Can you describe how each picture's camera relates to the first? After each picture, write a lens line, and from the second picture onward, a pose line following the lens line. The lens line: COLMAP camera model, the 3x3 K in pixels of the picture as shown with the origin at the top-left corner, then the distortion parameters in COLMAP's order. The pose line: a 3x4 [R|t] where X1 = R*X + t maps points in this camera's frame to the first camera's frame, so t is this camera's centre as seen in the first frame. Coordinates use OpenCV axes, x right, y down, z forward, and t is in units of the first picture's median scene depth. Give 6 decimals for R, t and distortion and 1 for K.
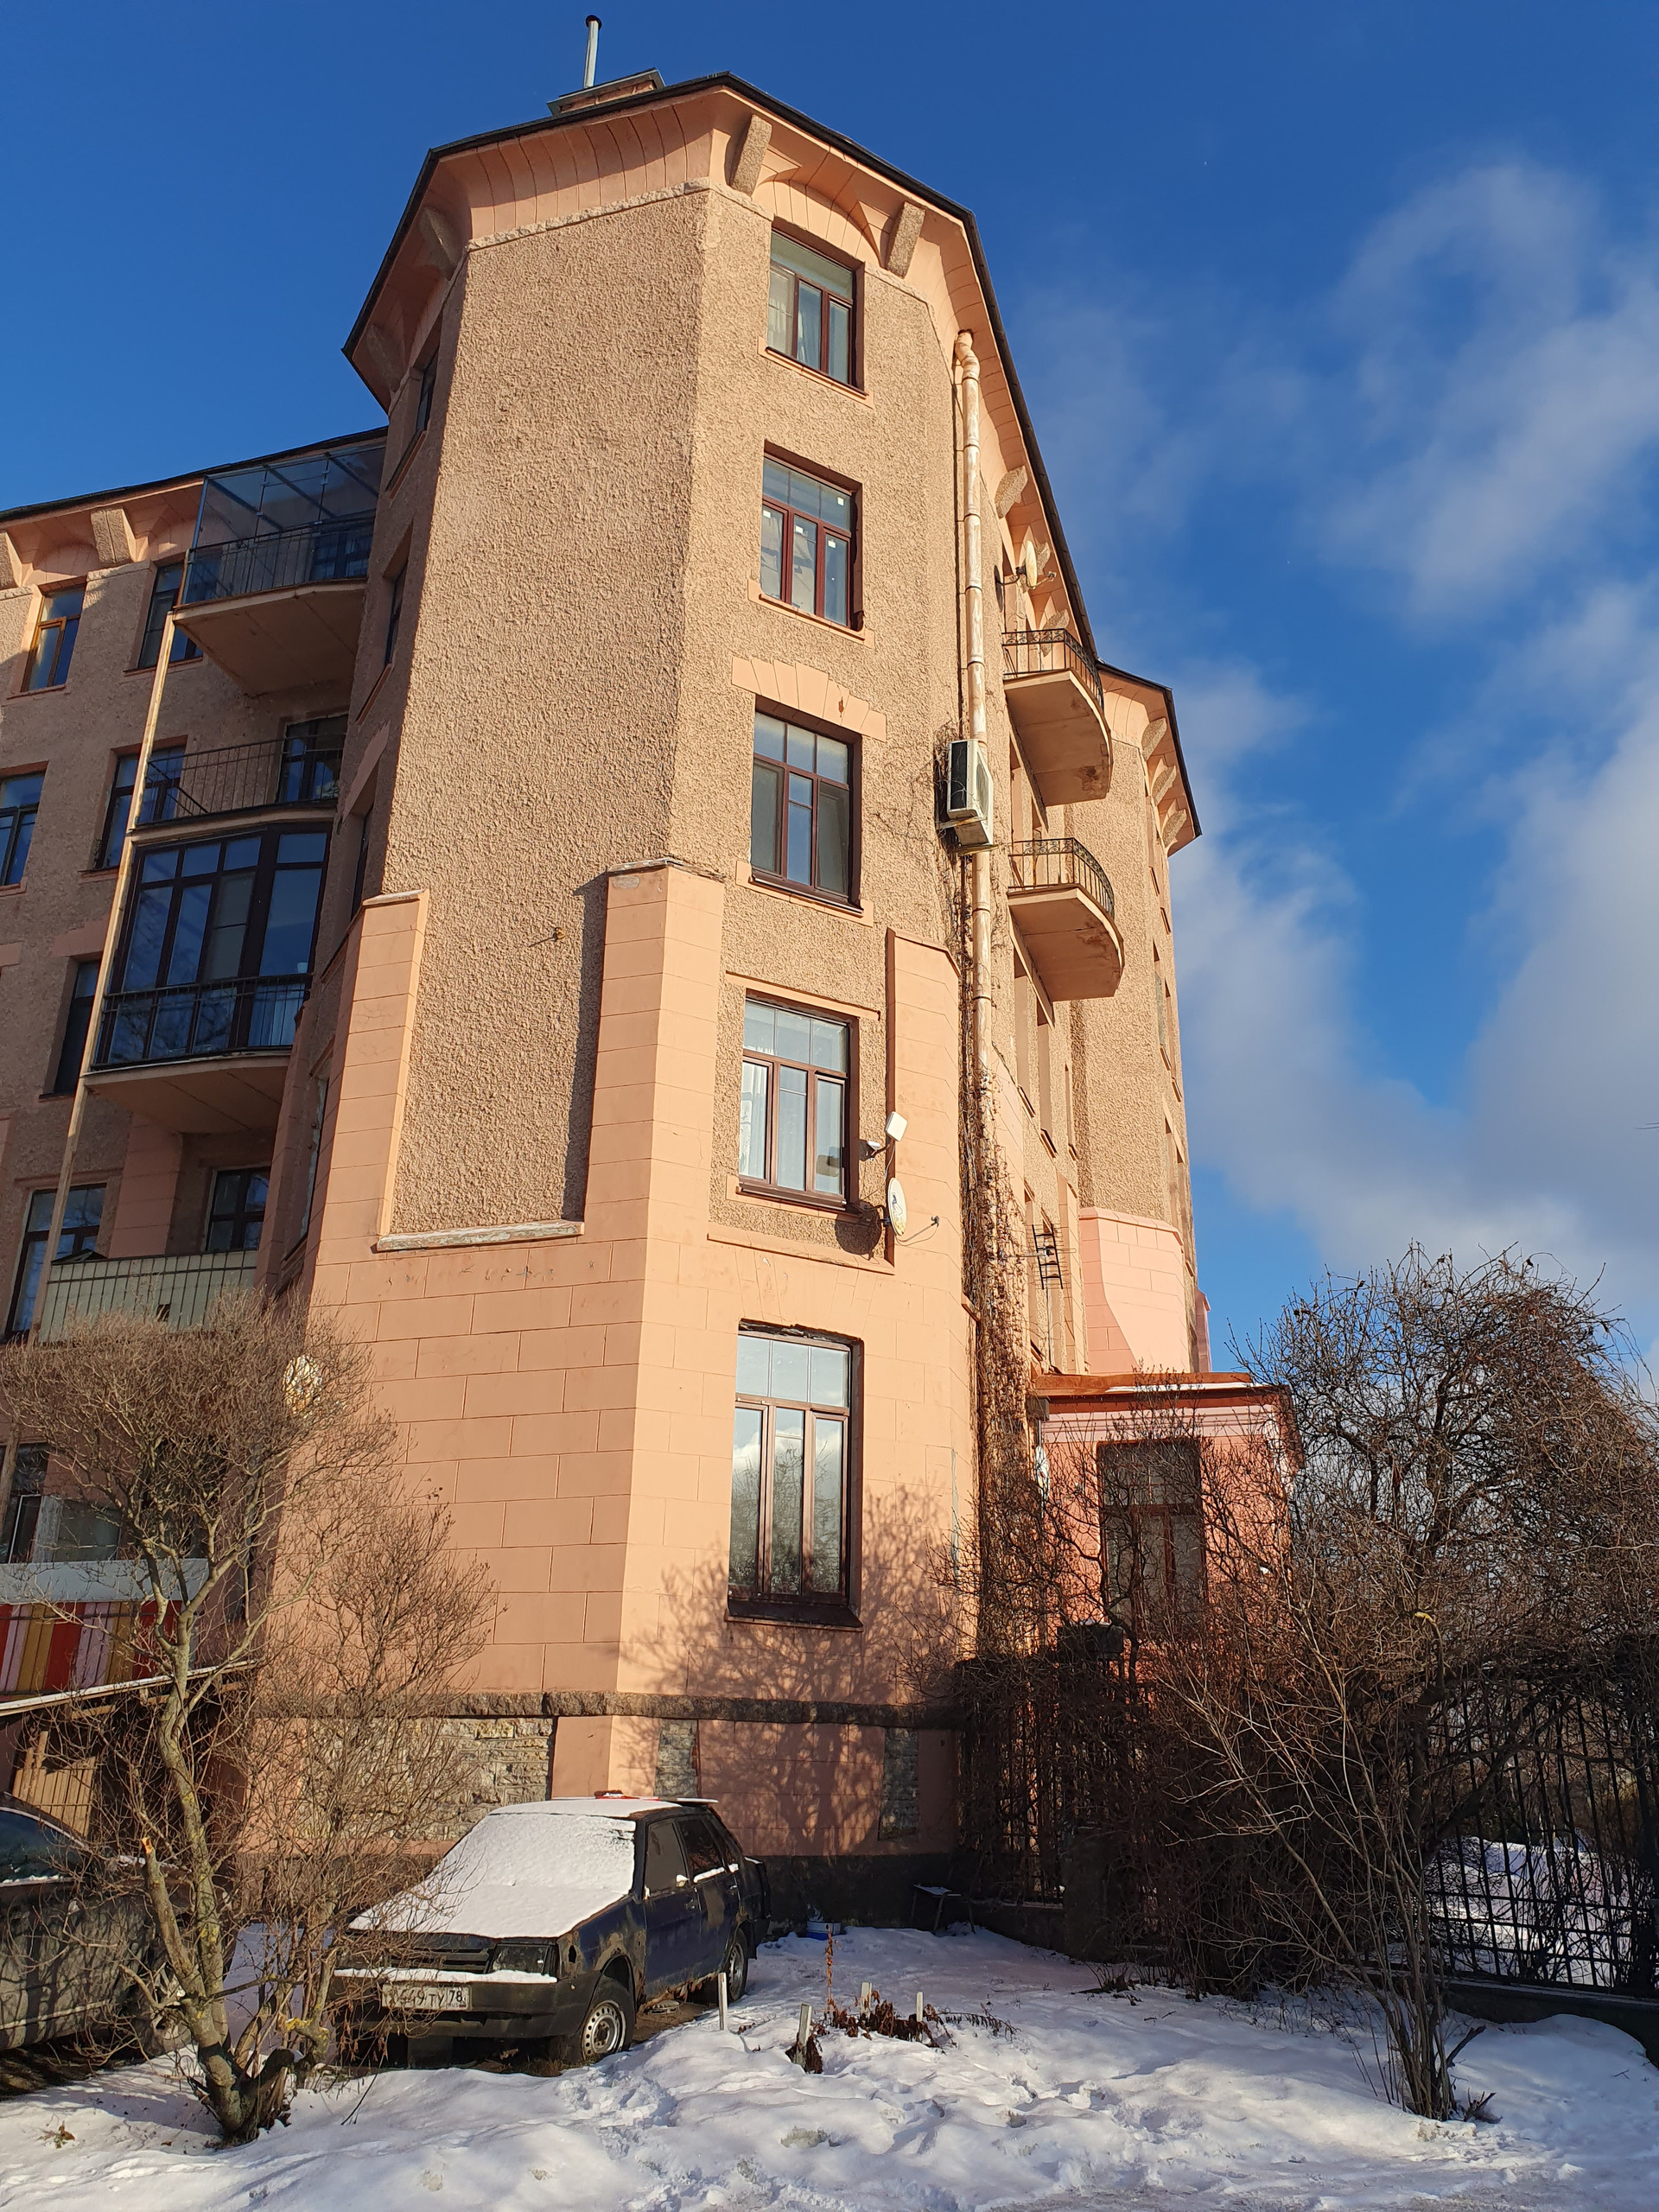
lens RADIAL K [[1718.1, 0, 849.1], [0, 1718.1, 1112.1], [0, 0, 1]] dist [0.008143, 0.016876]
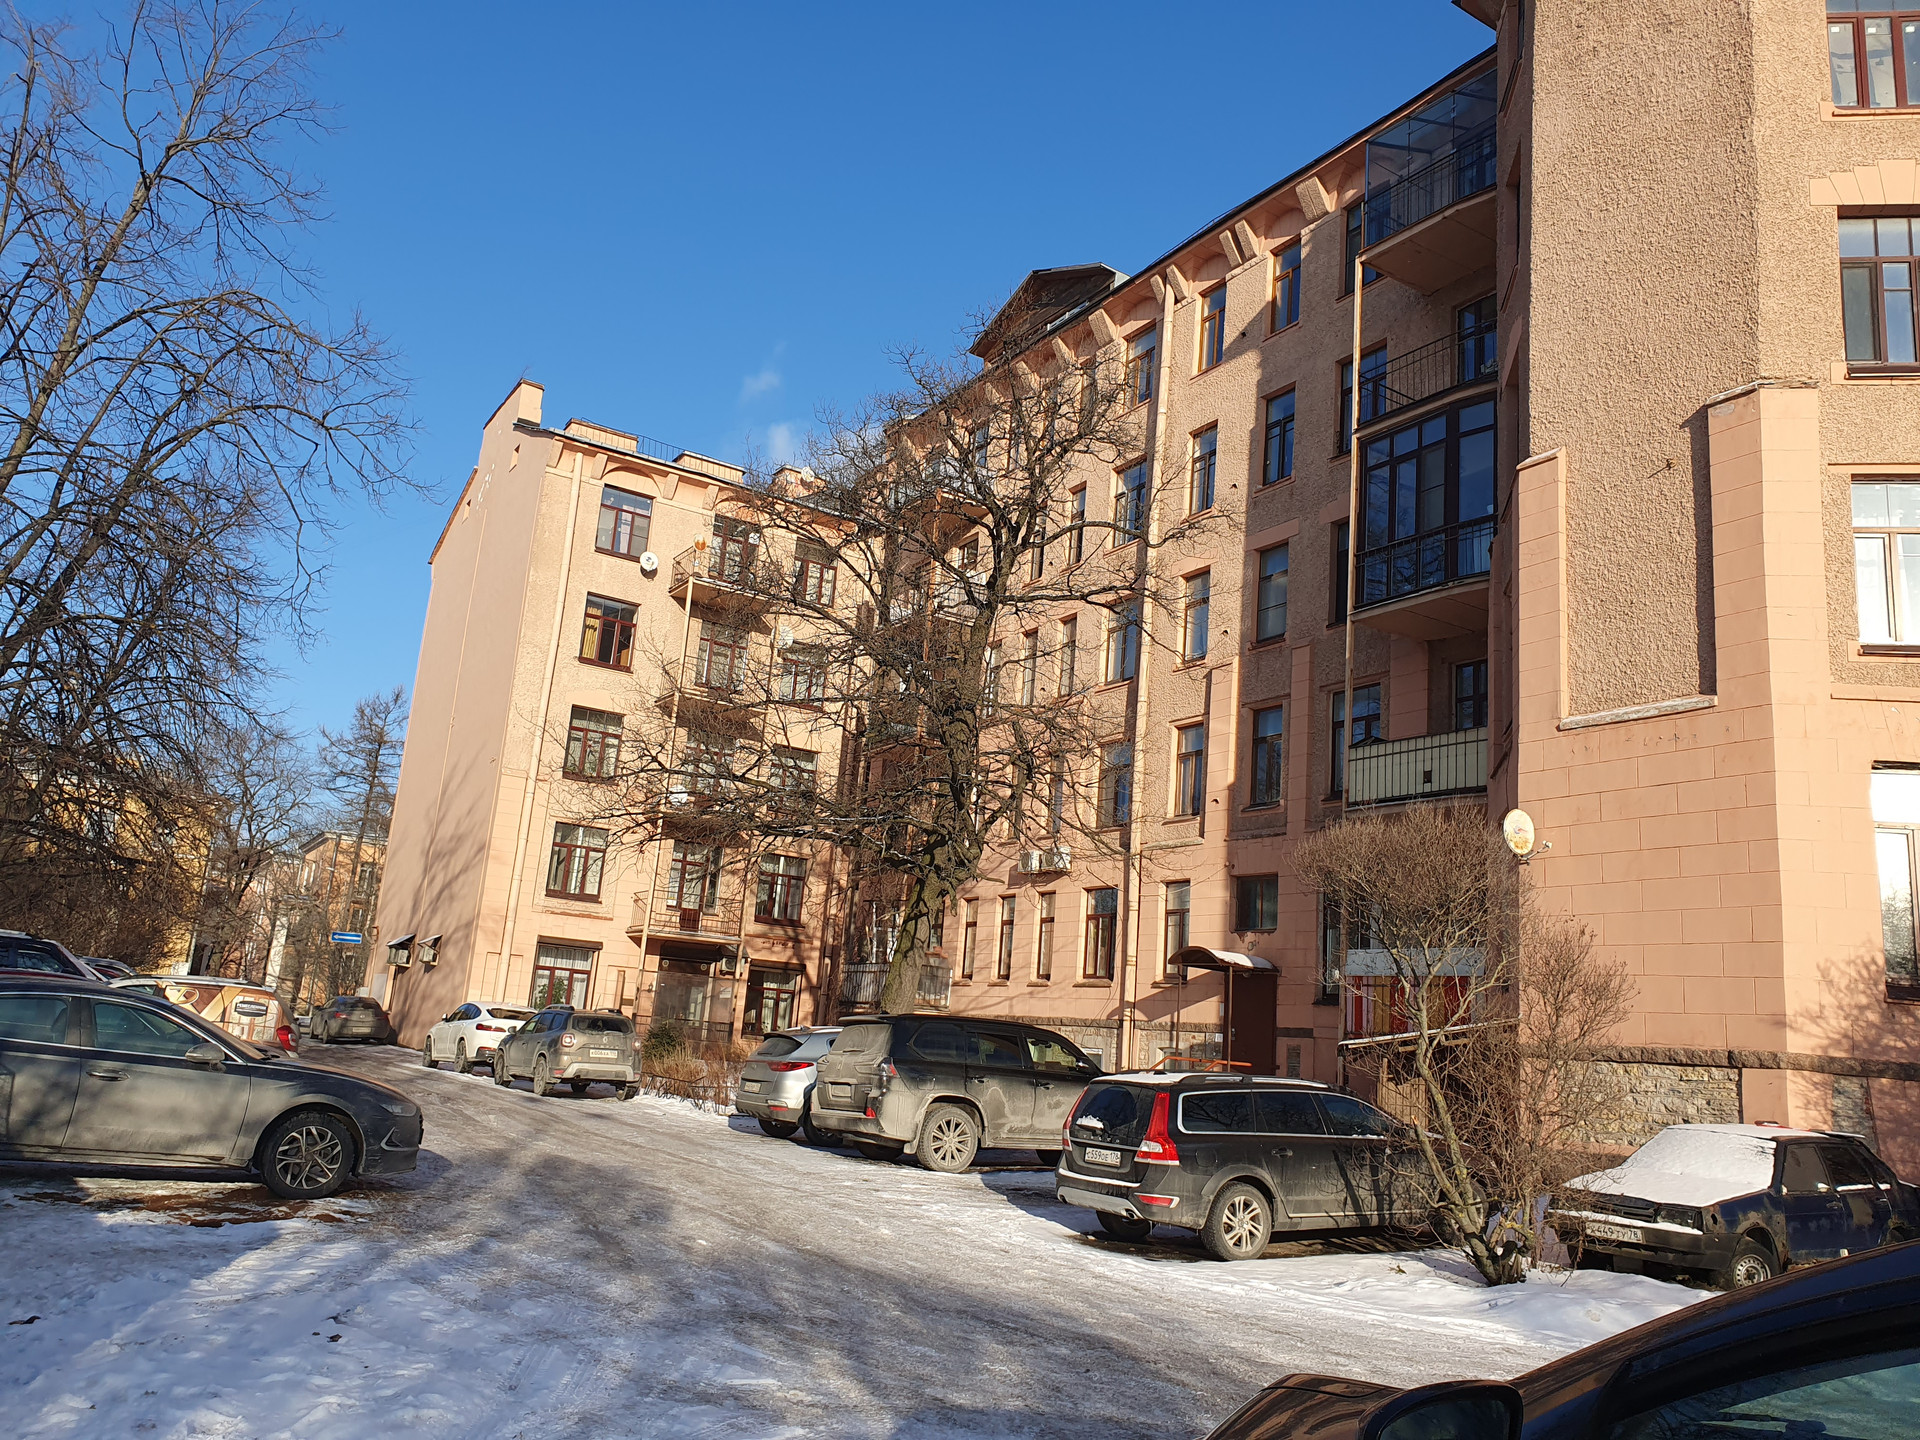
lens RADIAL K [[1491.3, 0, 941.1], [0, 1491.3, 713.4], [0, 0, 1]] dist [0.008143, 0.016876]
pose [[0.743037, -0.105483, -0.660886, 0.144479], [0.177333, 0.983235, 0.042445, -0.068983], [0.645329, -0.148735, 0.749285, -0.201478]]
